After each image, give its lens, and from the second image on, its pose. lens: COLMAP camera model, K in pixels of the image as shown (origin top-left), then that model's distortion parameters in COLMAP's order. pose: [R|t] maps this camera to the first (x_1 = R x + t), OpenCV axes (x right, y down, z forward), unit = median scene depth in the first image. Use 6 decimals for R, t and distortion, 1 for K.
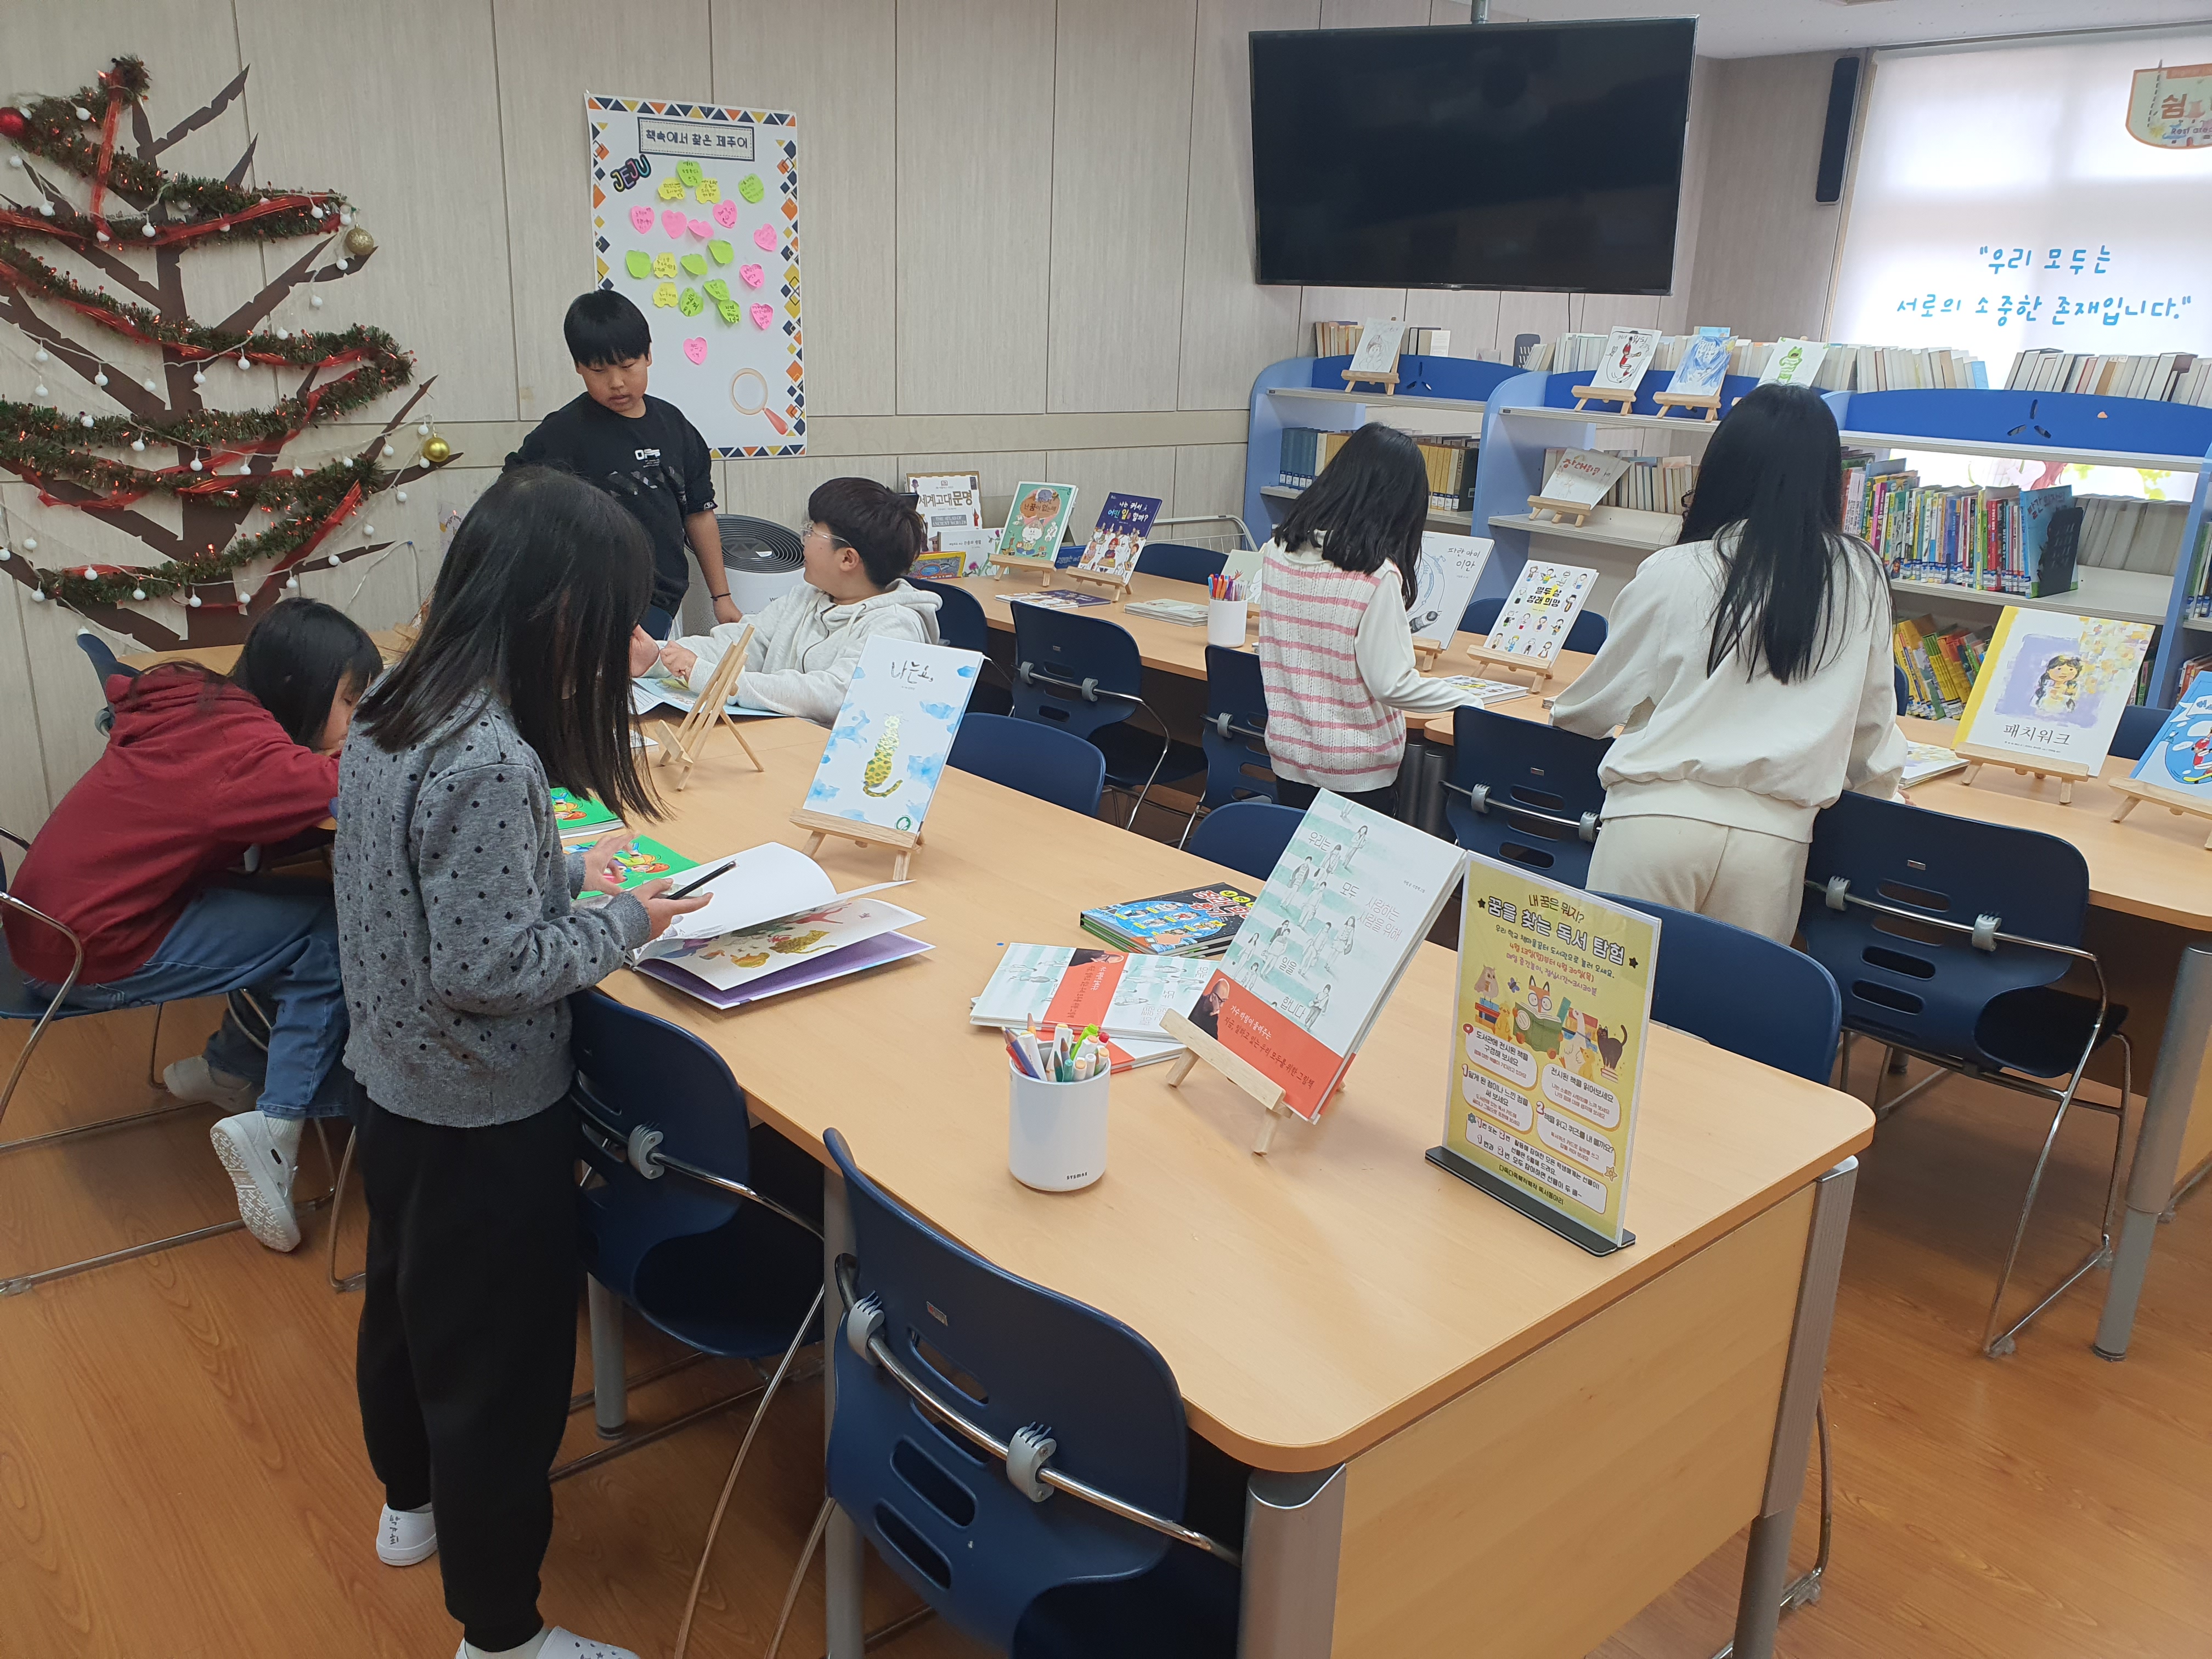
lens RADIAL K [[1733.6, 0, 1081.4], [0, 1733.6, 851.5], [0, 0, 1]] dist [-0.047407, 0.114750]
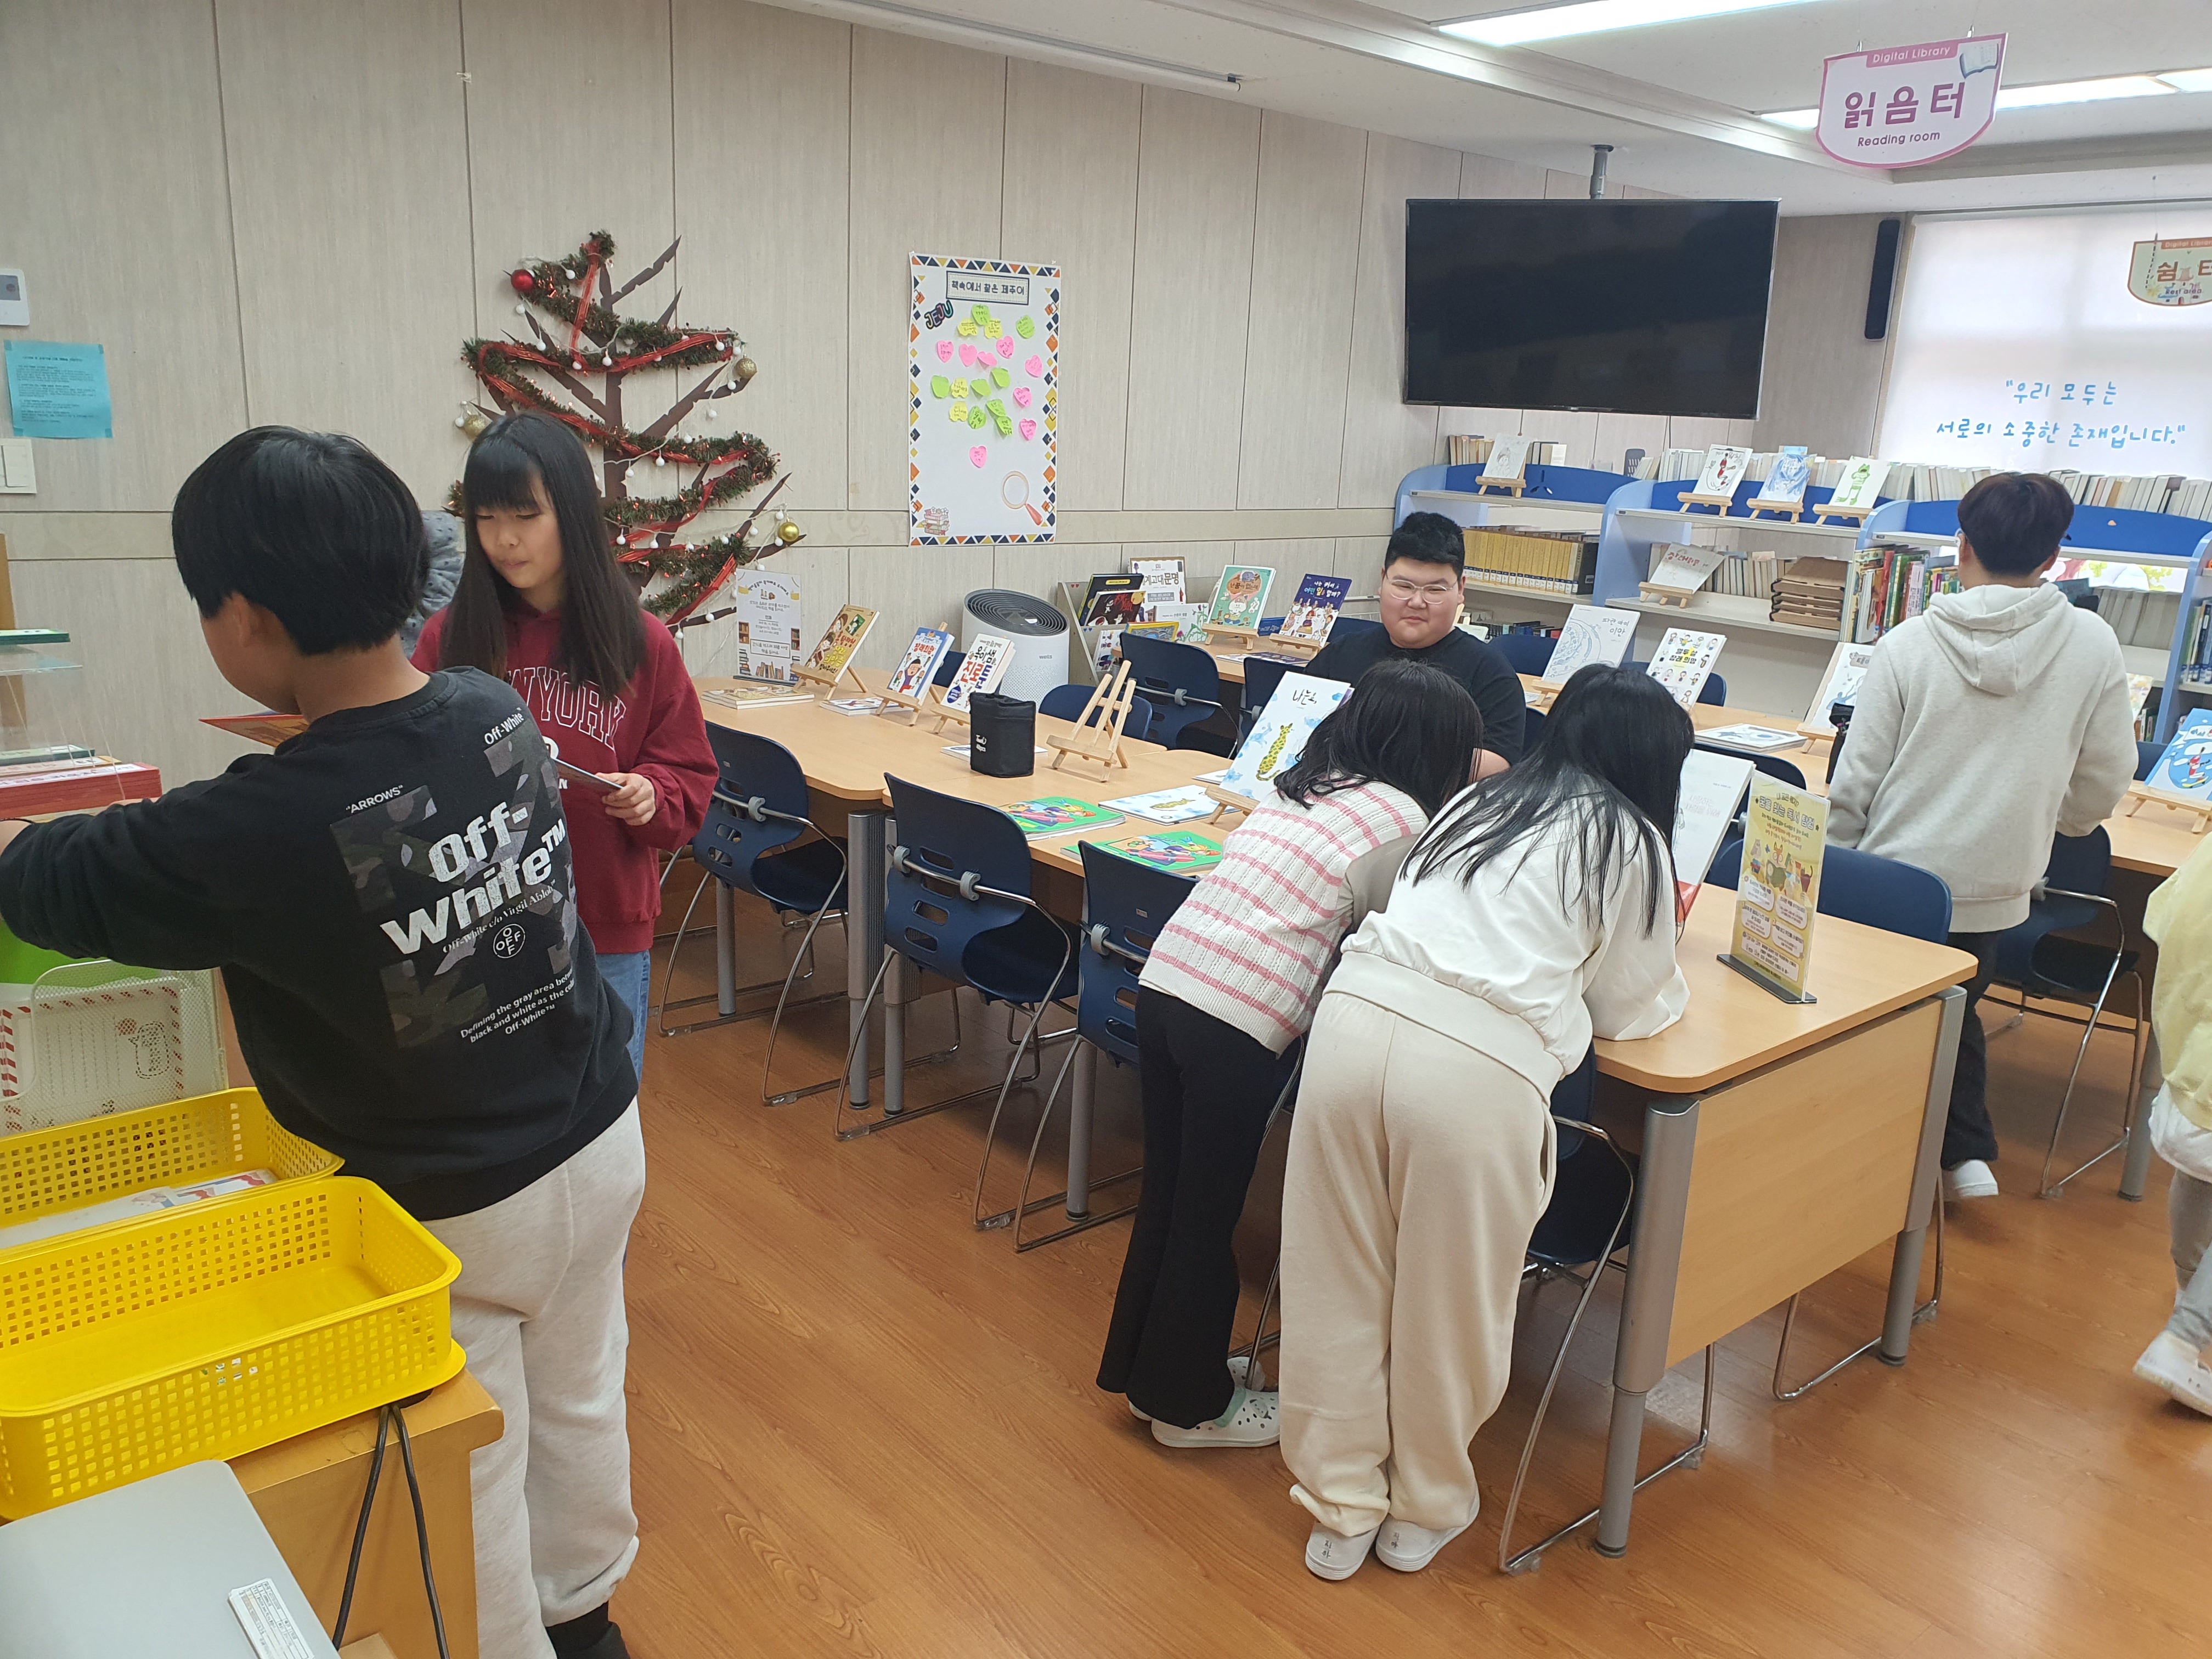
lens RADIAL K [[1681.4, 0, 1144.4], [0, 1681.4, 845.2], [0, 0, 1]] dist [0.023089, 0.000622]
pose [[0.999859, 0.012387, 0.011340, -0.121723], [-0.011796, 0.998637, -0.050837, 0.051518], [-0.011954, 0.050696, 0.998643, -0.203621]]
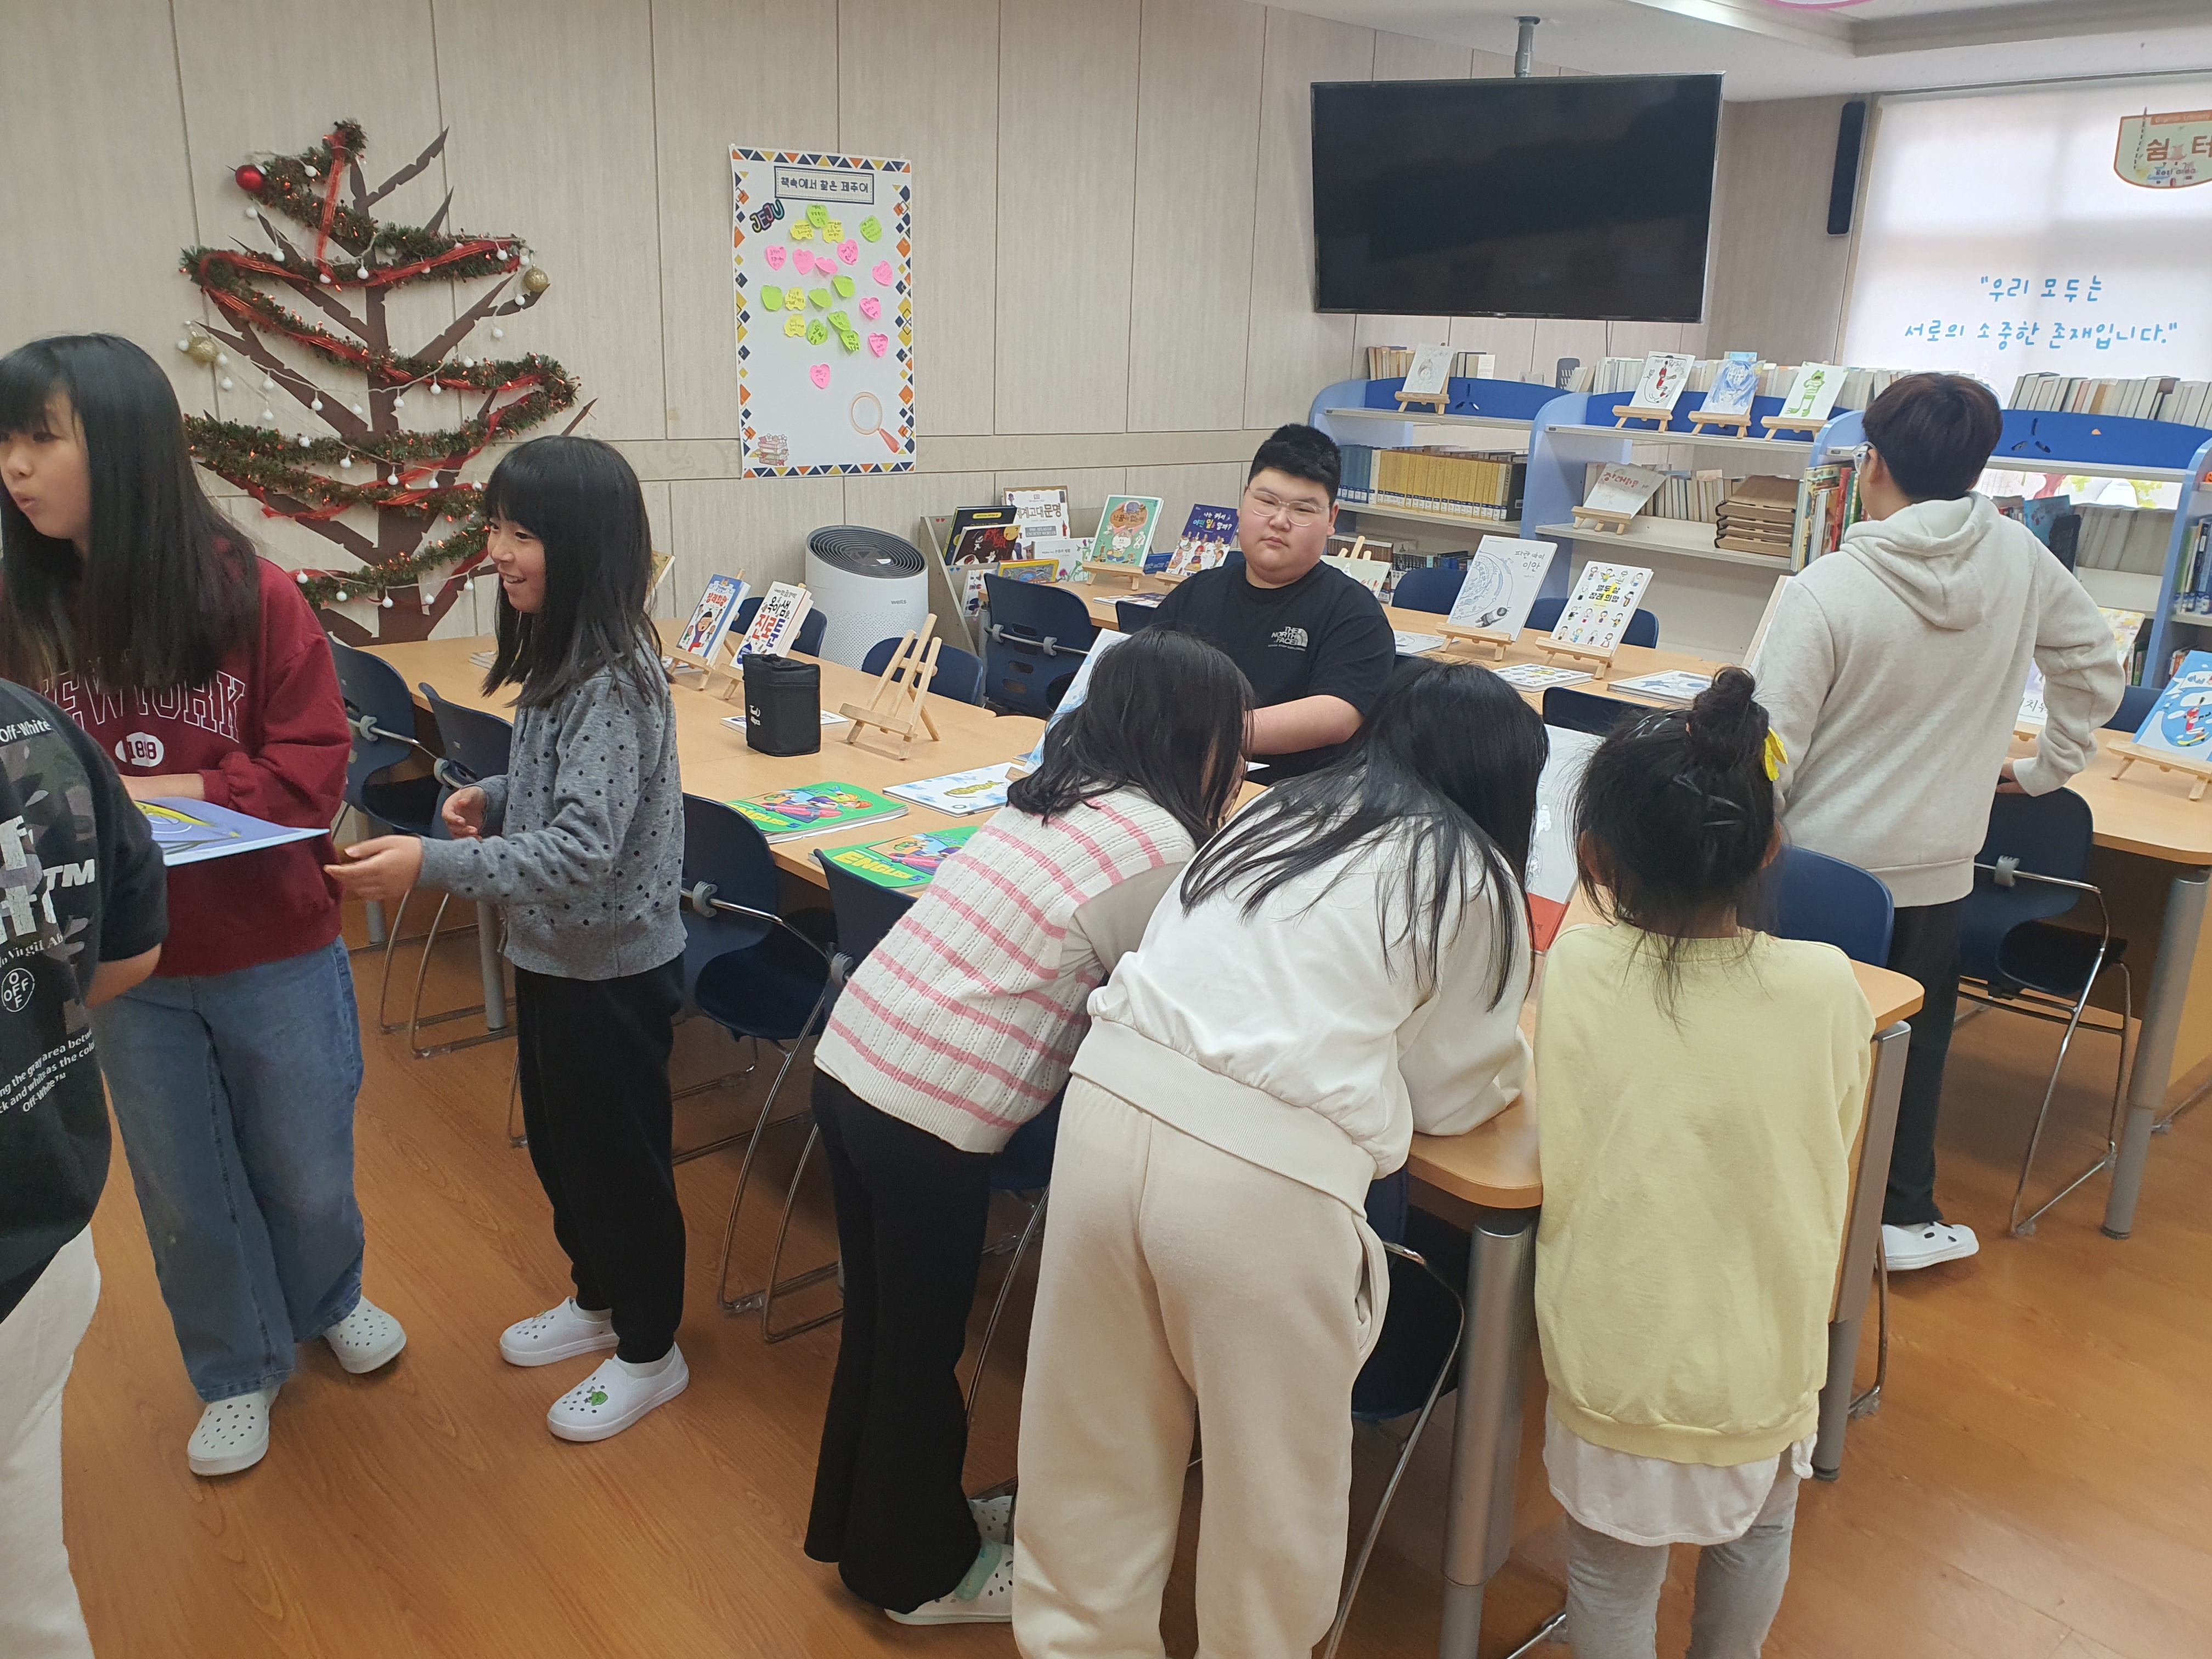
lens RADIAL K [[1722.4, 0, 1106.0], [0, 1722.4, 829.5], [0, 0, 1]] dist [-0.036024, 0.100774]
pose [[0.999960, -0.003881, 0.008016, -0.054819], [0.004050, 0.999767, -0.021193, 0.023538], [-0.007932, 0.021225, 0.999743, -0.092238]]
